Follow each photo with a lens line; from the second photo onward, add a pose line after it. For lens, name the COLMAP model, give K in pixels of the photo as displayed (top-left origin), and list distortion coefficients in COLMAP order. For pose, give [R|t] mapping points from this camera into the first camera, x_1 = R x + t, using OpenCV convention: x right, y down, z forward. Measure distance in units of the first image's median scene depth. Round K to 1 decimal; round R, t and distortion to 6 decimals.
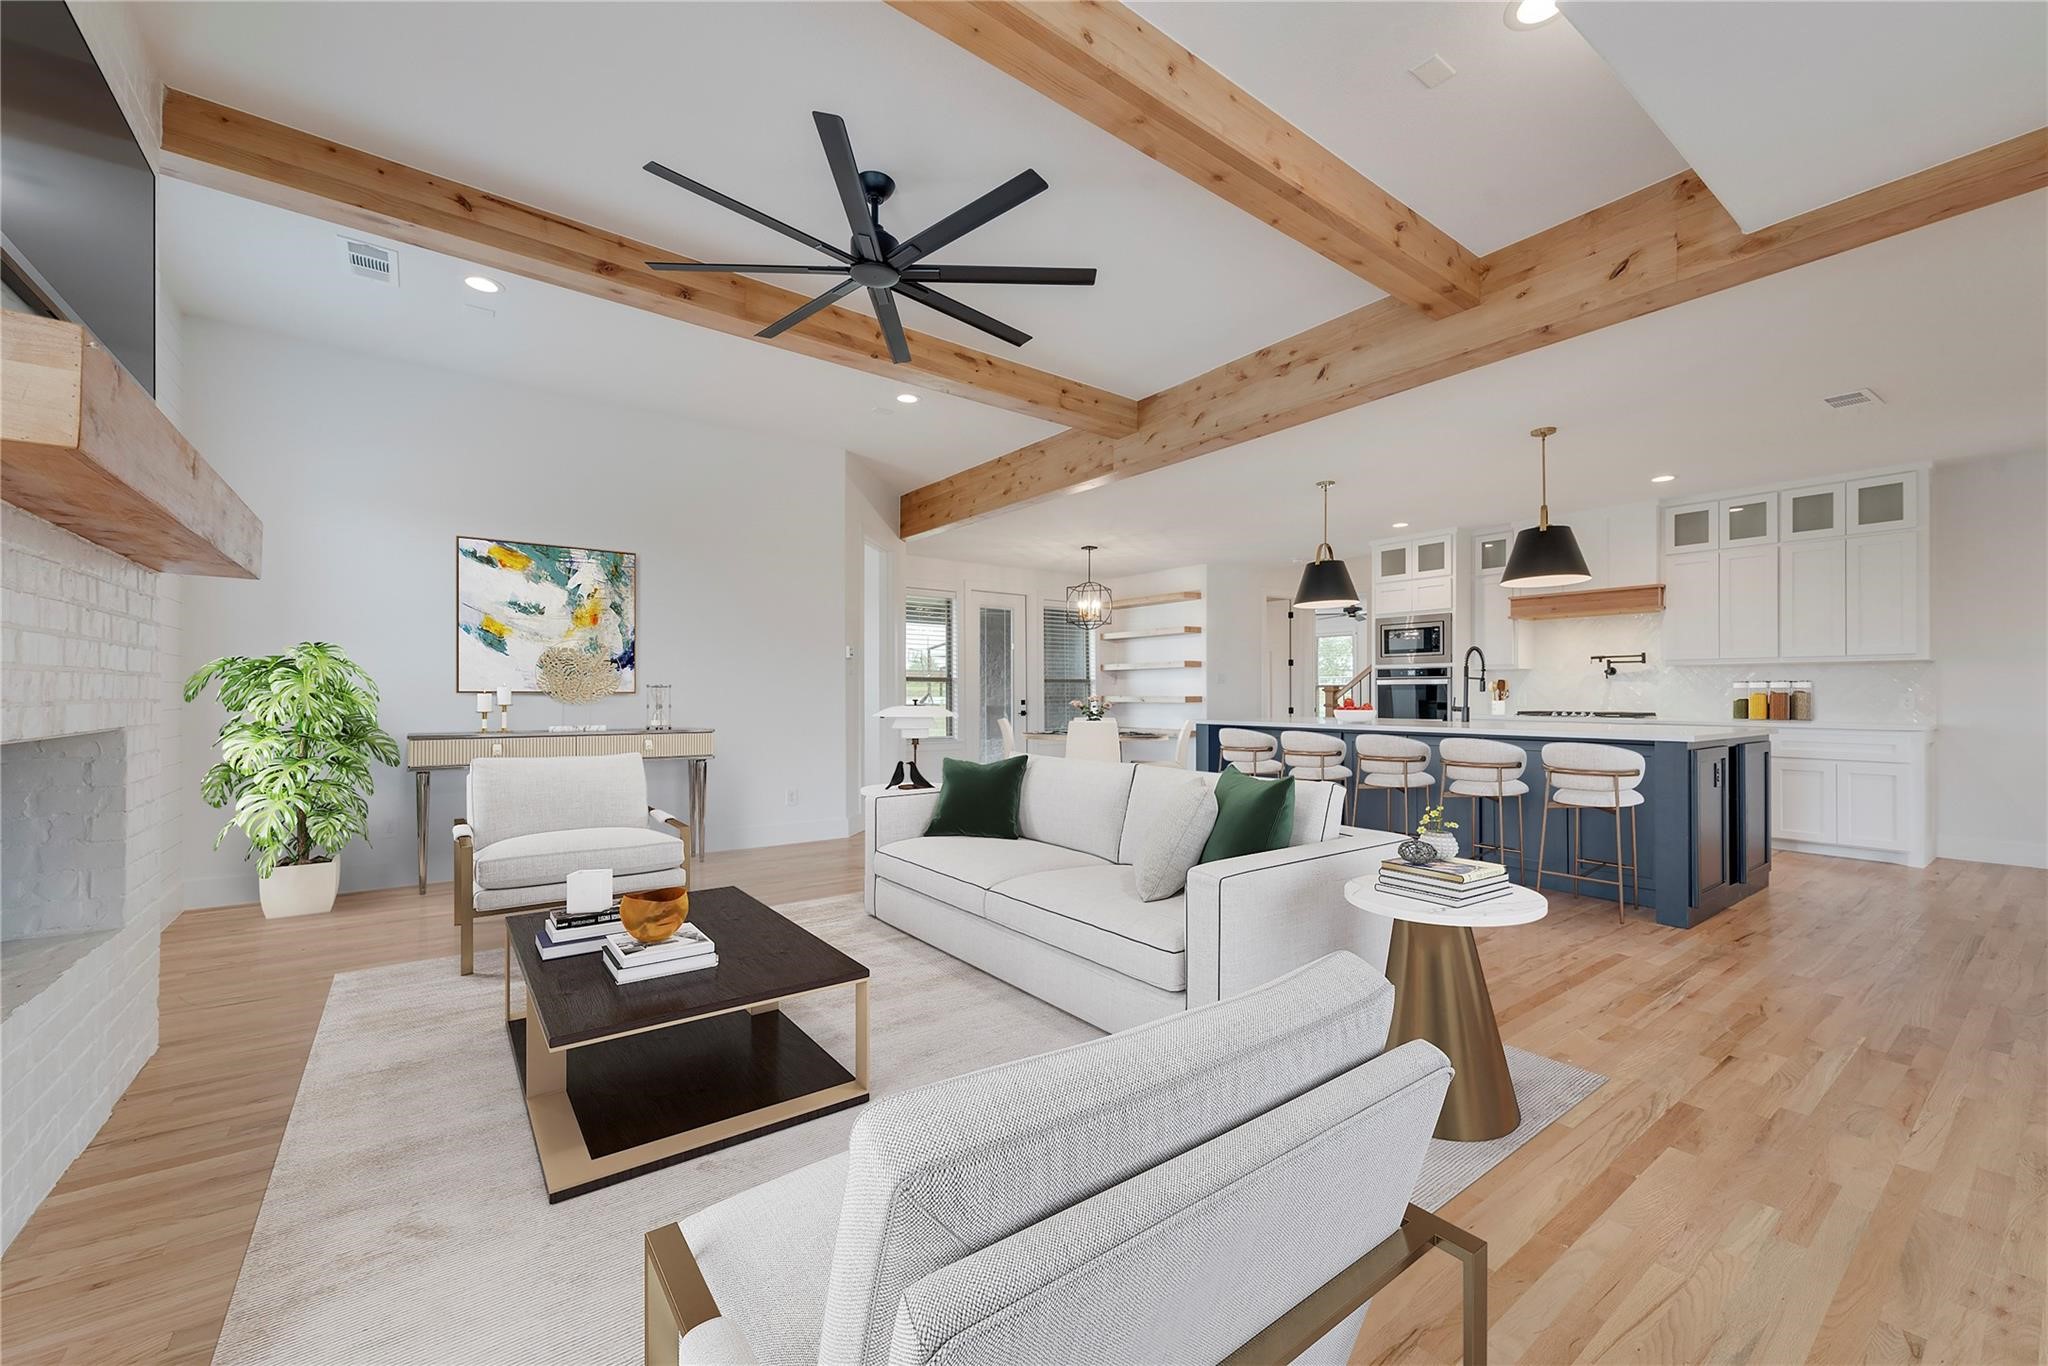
lens RADIAL K [[802.3, 0, 1022.3], [0, 802.3, 687.9], [0, 0, 1]] dist [0.014492, -0.004219]
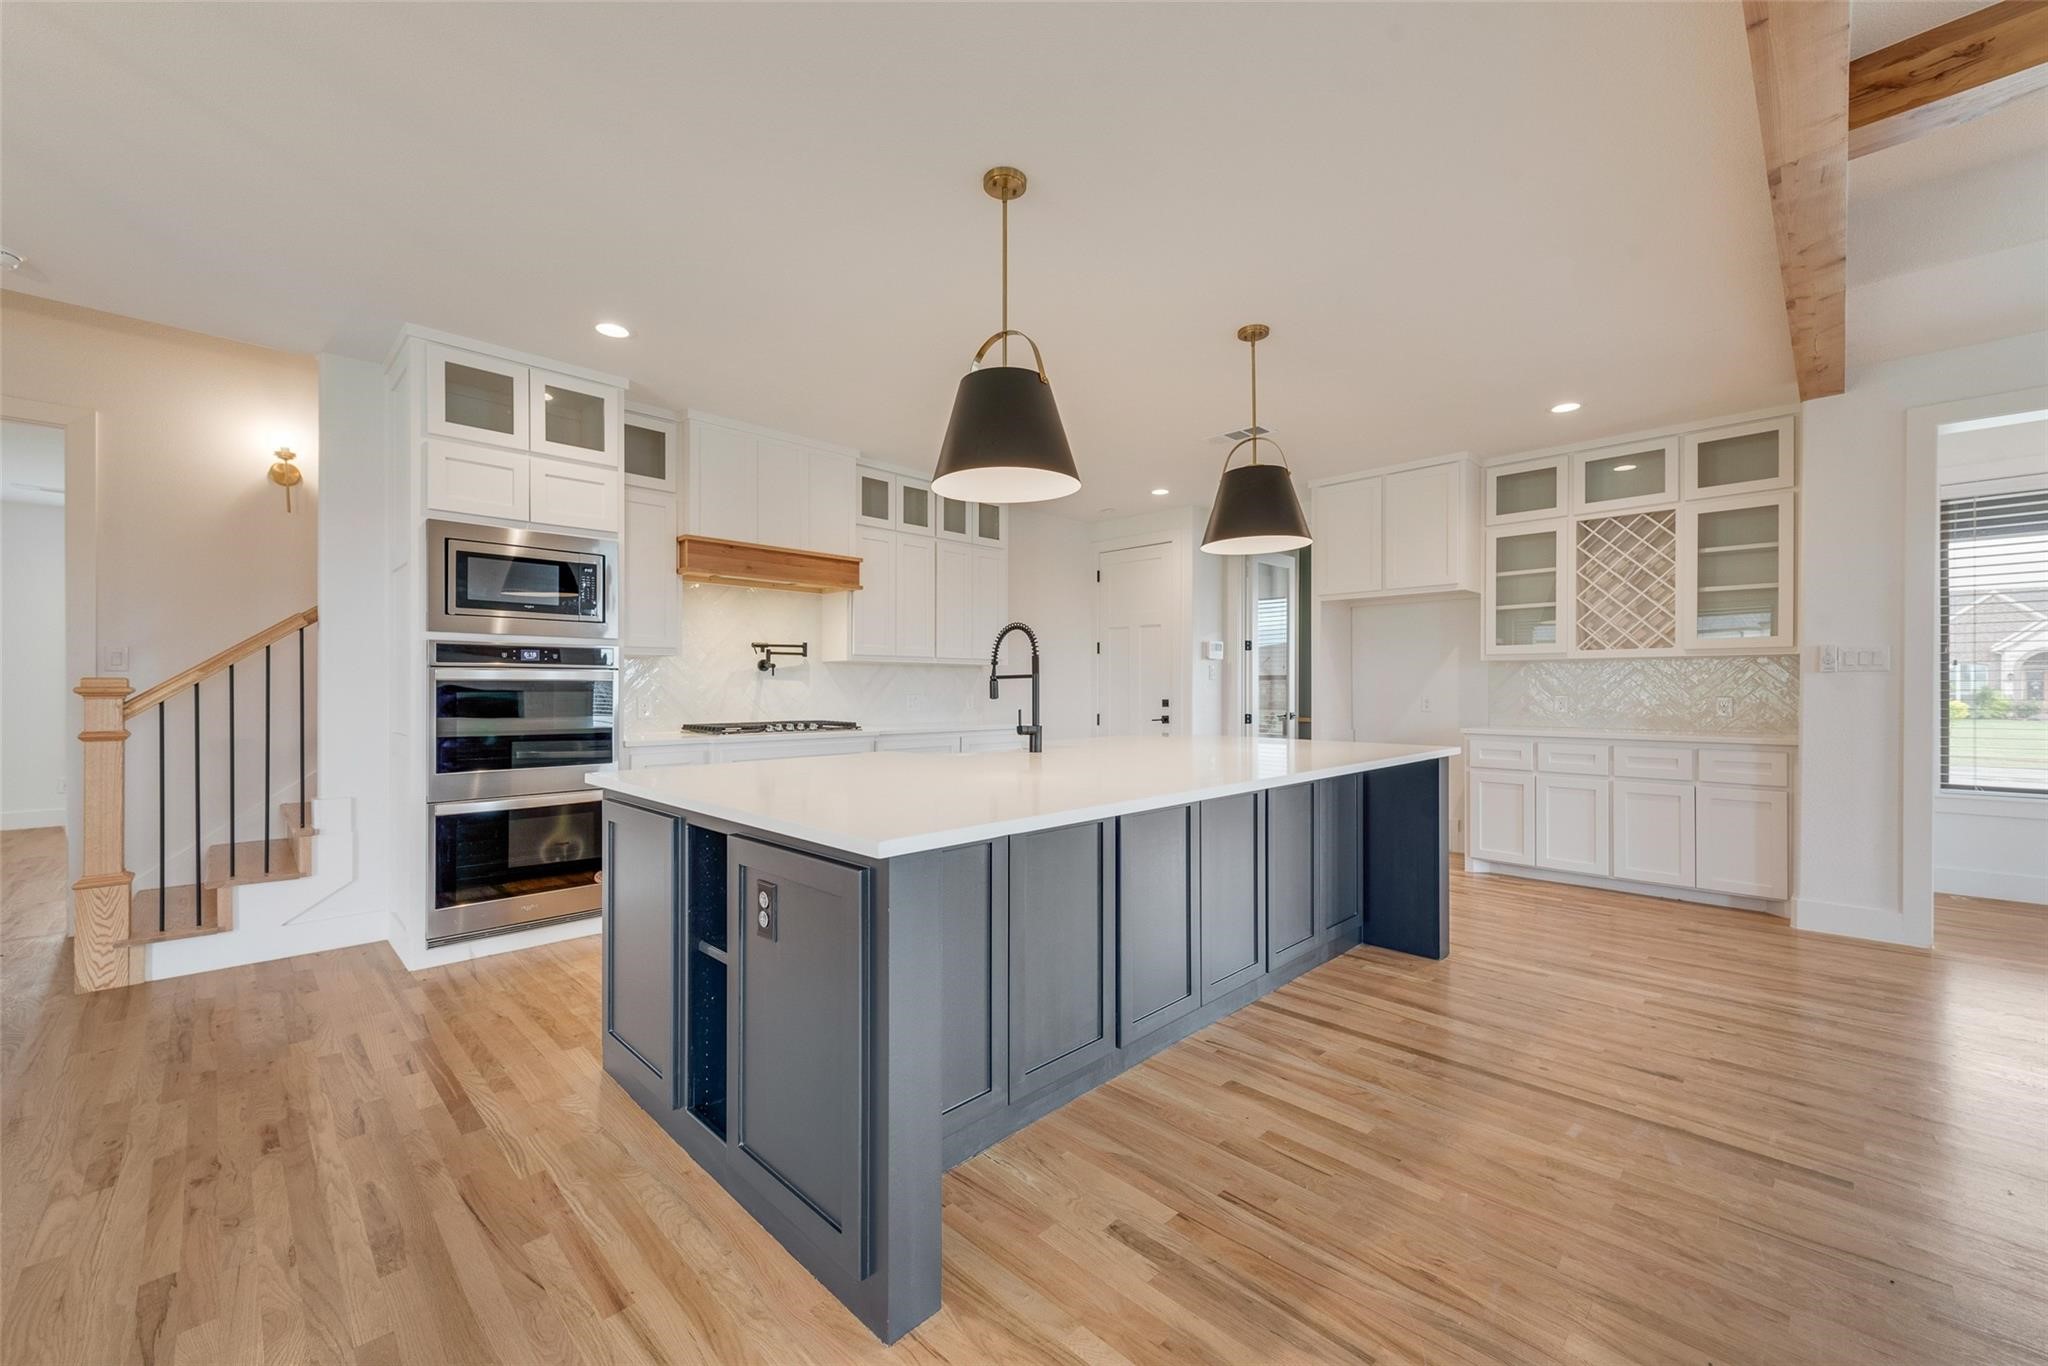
lens RADIAL K [[802.3, 0, 1022.3], [0, 802.3, 687.9], [0, 0, 1]] dist [0.014492, -0.004219]
pose [[-0.145548, -0.001862, 0.989349, -0.019678], [-0.010382, 0.999946, 0.000355, -0.003864], [-0.989297, -0.010220, -0.145560, 1.093143]]
